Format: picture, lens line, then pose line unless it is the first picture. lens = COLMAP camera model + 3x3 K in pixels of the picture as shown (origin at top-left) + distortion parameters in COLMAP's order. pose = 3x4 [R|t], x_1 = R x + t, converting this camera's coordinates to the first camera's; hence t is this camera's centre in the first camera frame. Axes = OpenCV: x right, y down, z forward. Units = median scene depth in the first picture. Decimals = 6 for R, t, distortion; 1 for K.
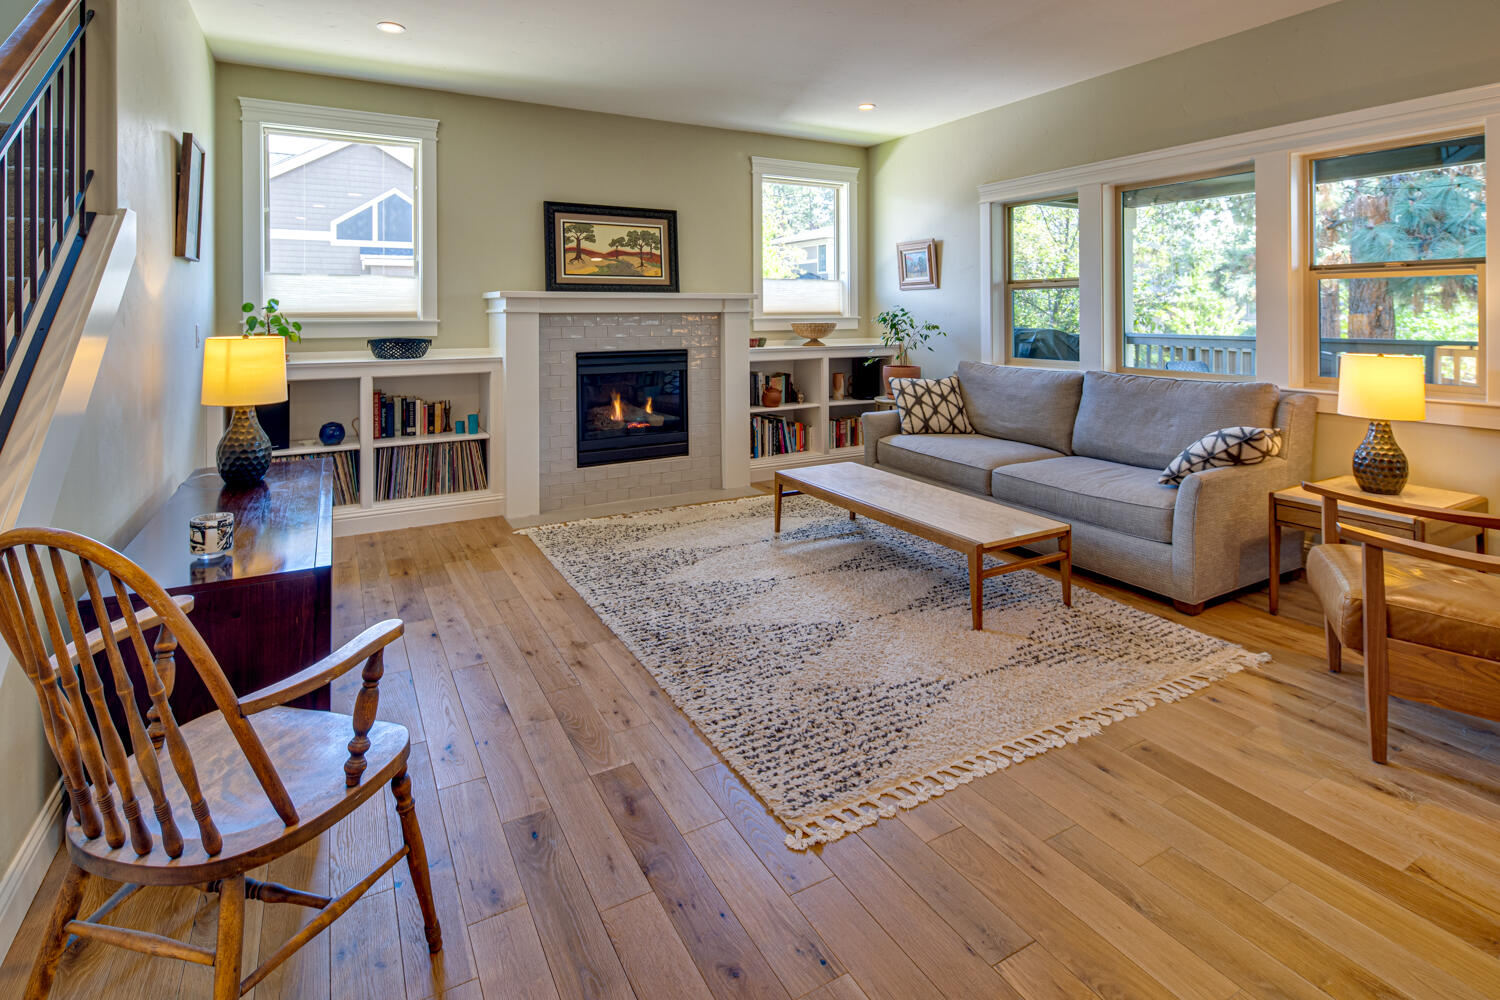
lens RADIAL K [[749.5, 0, 721.1], [0, 749.5, 299.1], [0, 0, 1]] dist [0.012084, -0.004435]
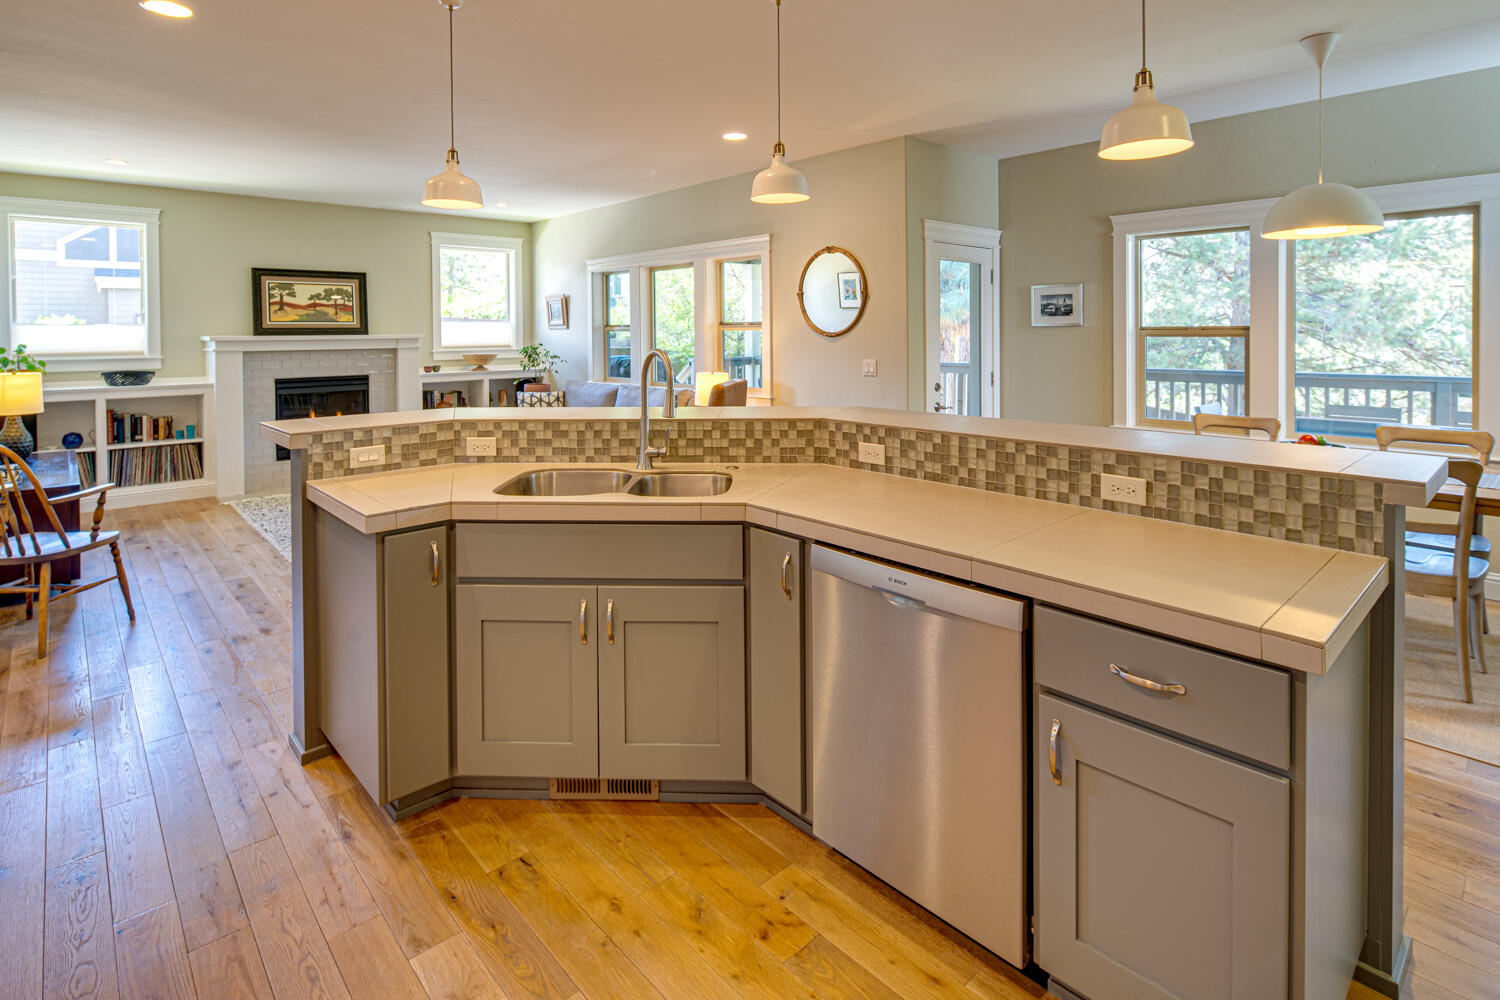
lens RADIAL K [[749.5, 0, 705.0], [0, 749.5, 329.7], [0, 0, 1]] dist [0.012084, -0.004435]
pose [[0.973219, -0.002448, 0.229867, 0.261635], [-0.000612, 0.999912, 0.013240, -0.038966], [-0.229879, -0.013026, 0.973132, -0.541599]]
